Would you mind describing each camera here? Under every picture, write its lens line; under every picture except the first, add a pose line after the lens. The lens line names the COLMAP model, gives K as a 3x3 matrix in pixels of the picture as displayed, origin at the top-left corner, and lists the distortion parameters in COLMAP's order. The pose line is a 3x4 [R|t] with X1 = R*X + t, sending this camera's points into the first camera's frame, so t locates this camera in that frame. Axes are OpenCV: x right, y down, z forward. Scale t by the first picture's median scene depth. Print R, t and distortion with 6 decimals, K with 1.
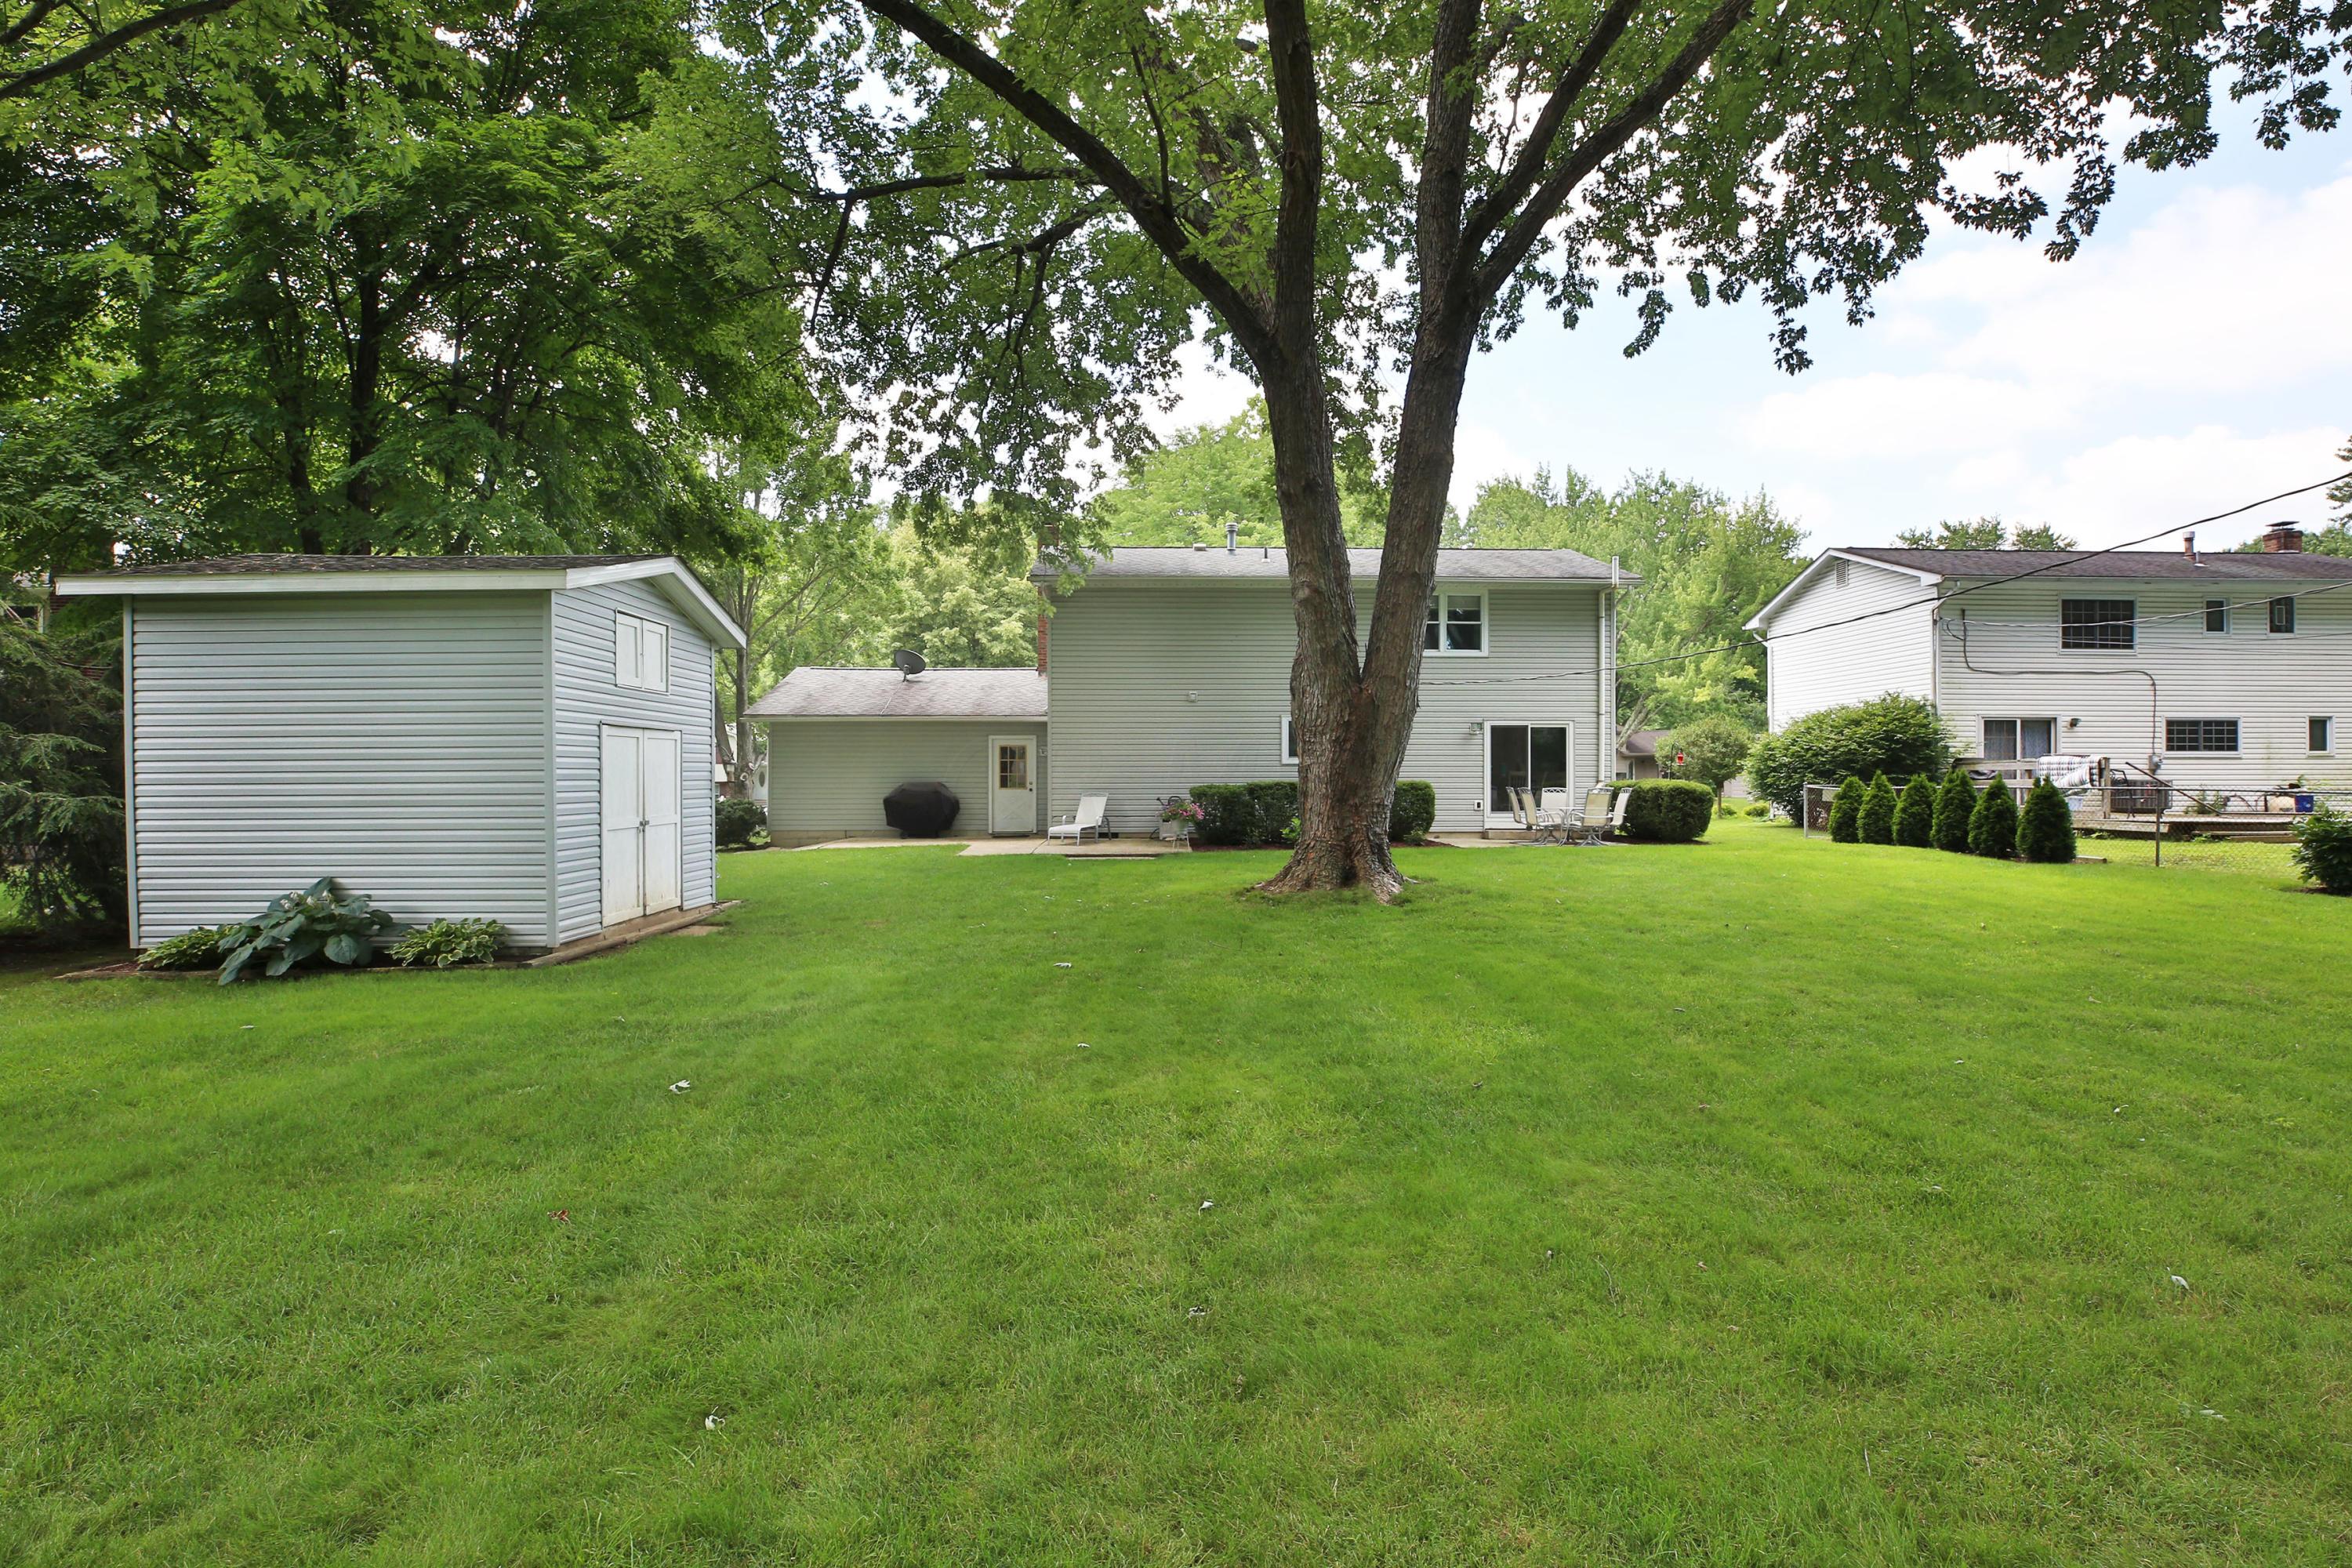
lens RADIAL K [[1284.3, 0, 1176.0], [0, 1284.3, 784.0], [0, 0, 1]] dist [-0.001206, -0.000540]
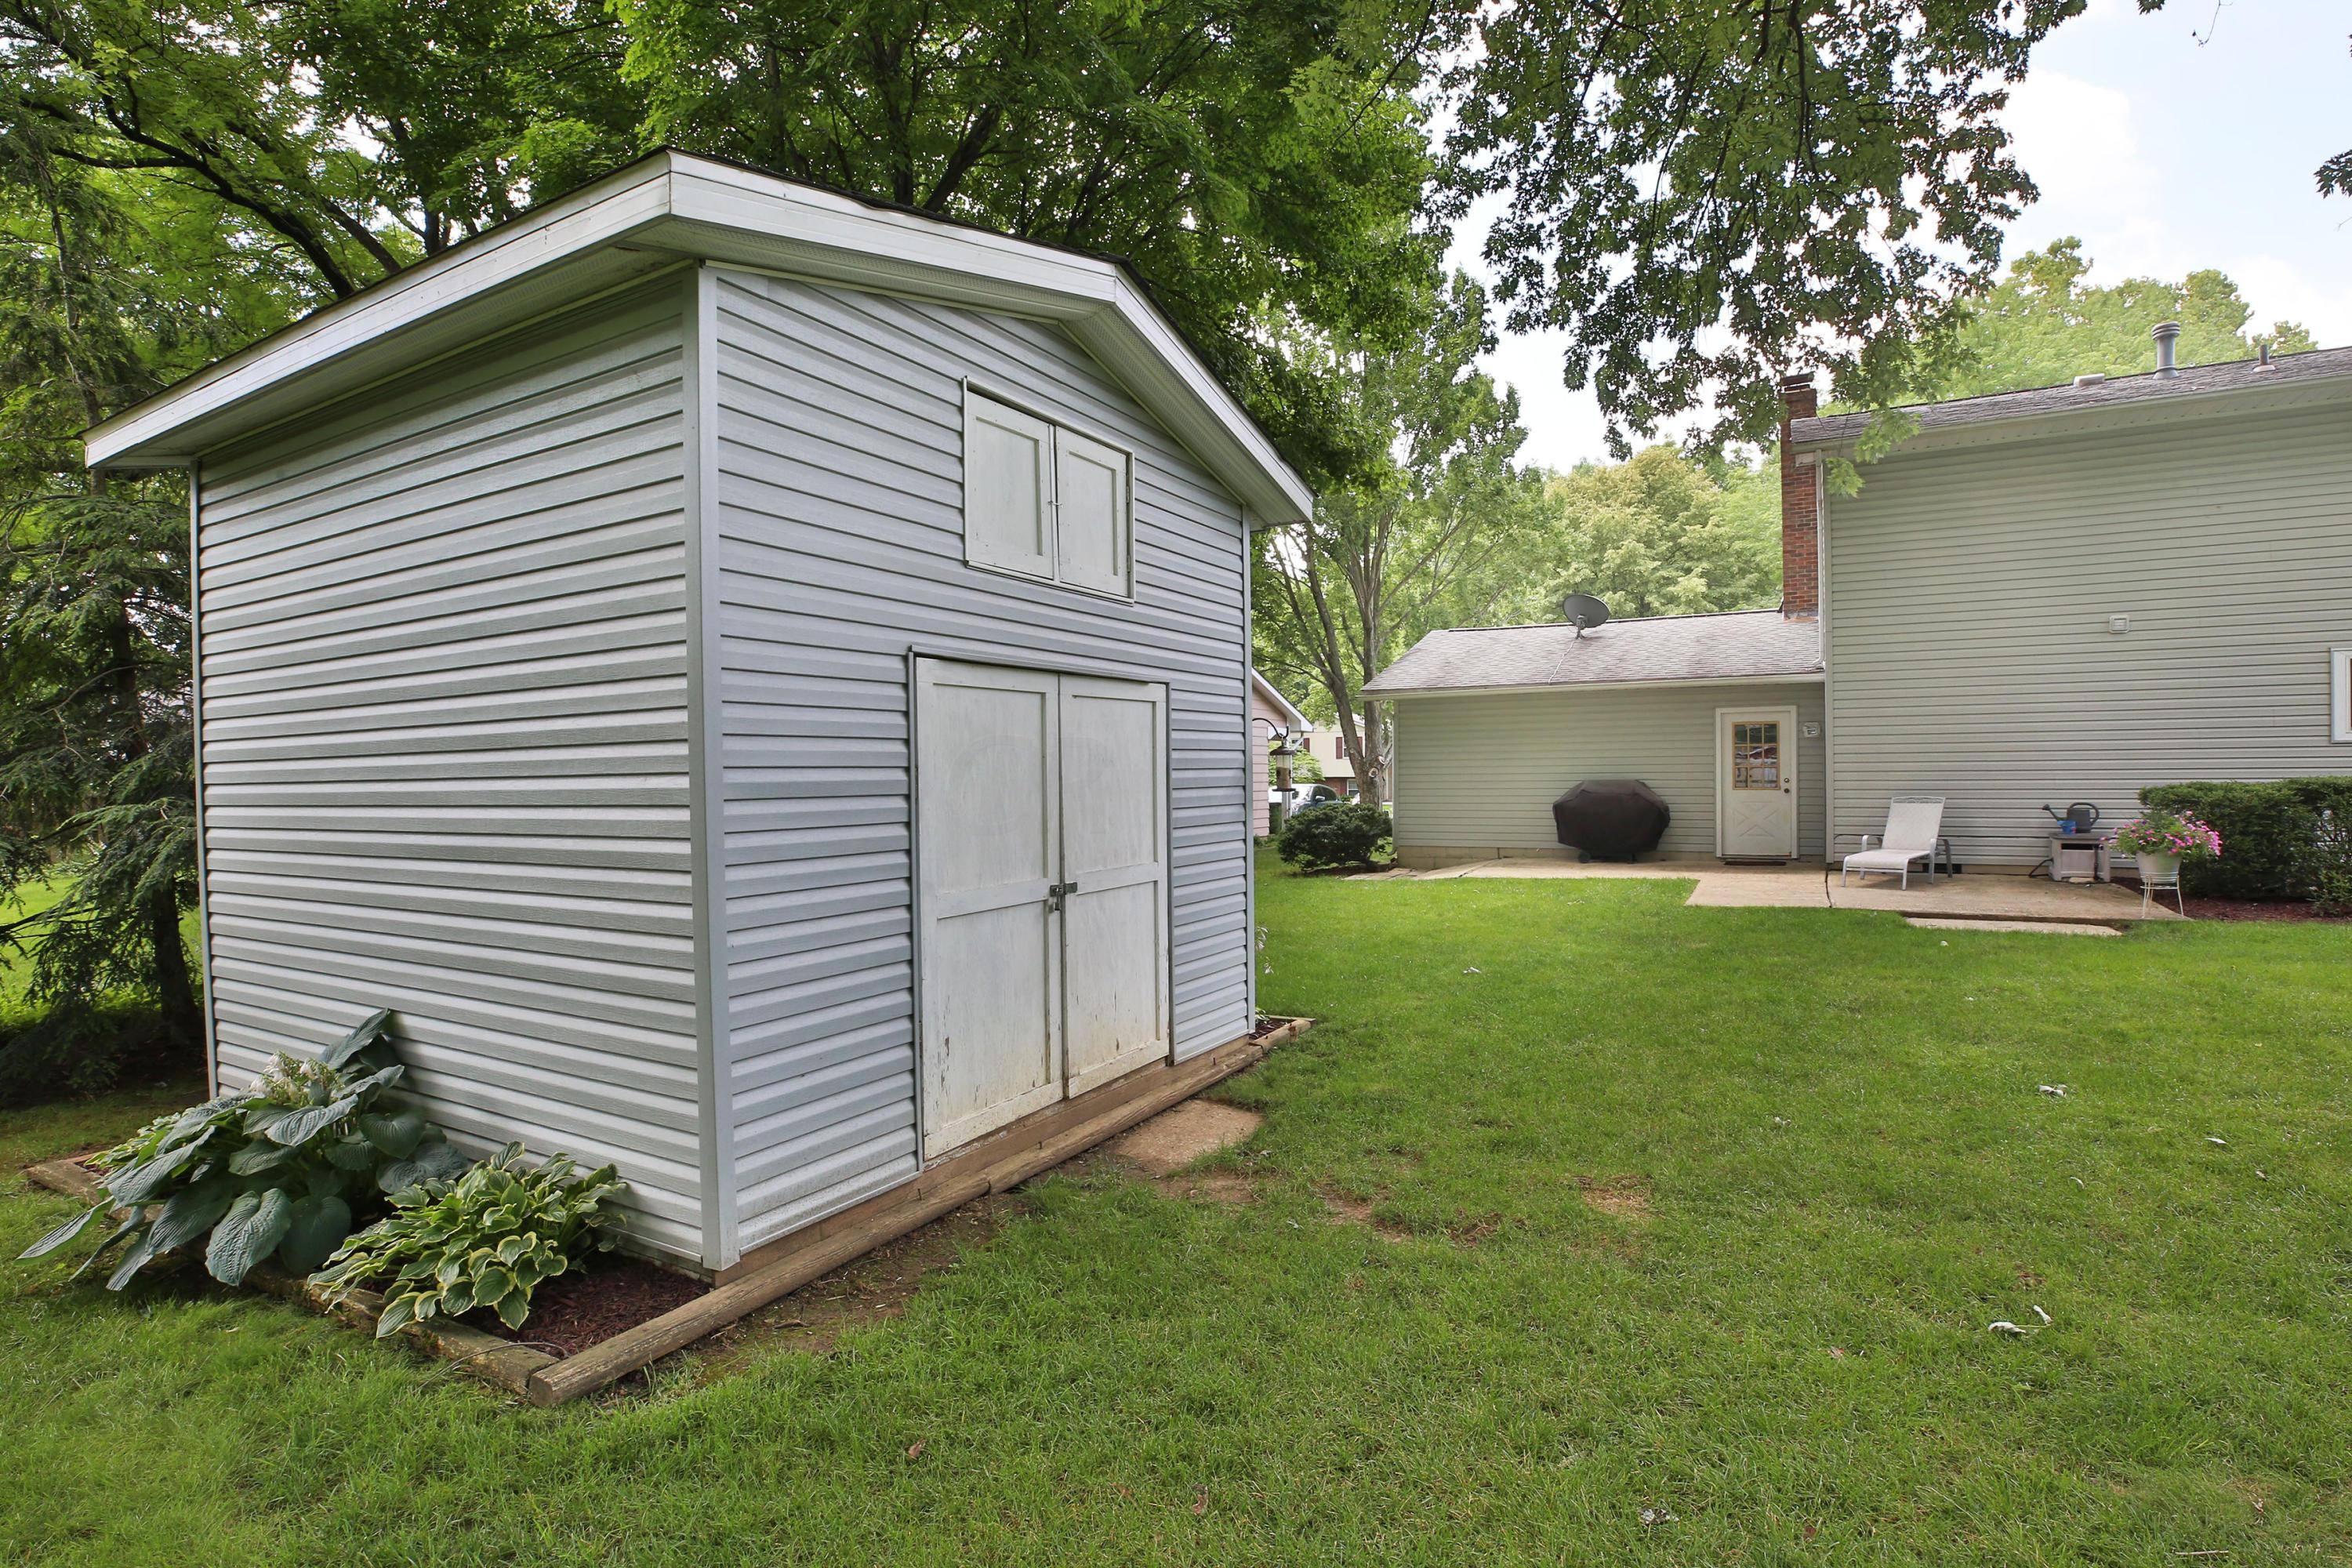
lens RADIAL K [[1146.9, 0, 1165.7], [0, 1146.9, 783.7], [0, 0, 1]] dist [-0.033779, 0.000443]
pose [[0.866279, -0.001826, -0.499557, -0.103213], [0.005782, 0.999963, 0.006371, -0.004483], [0.499527, -0.008408, 0.866257, 0.371629]]
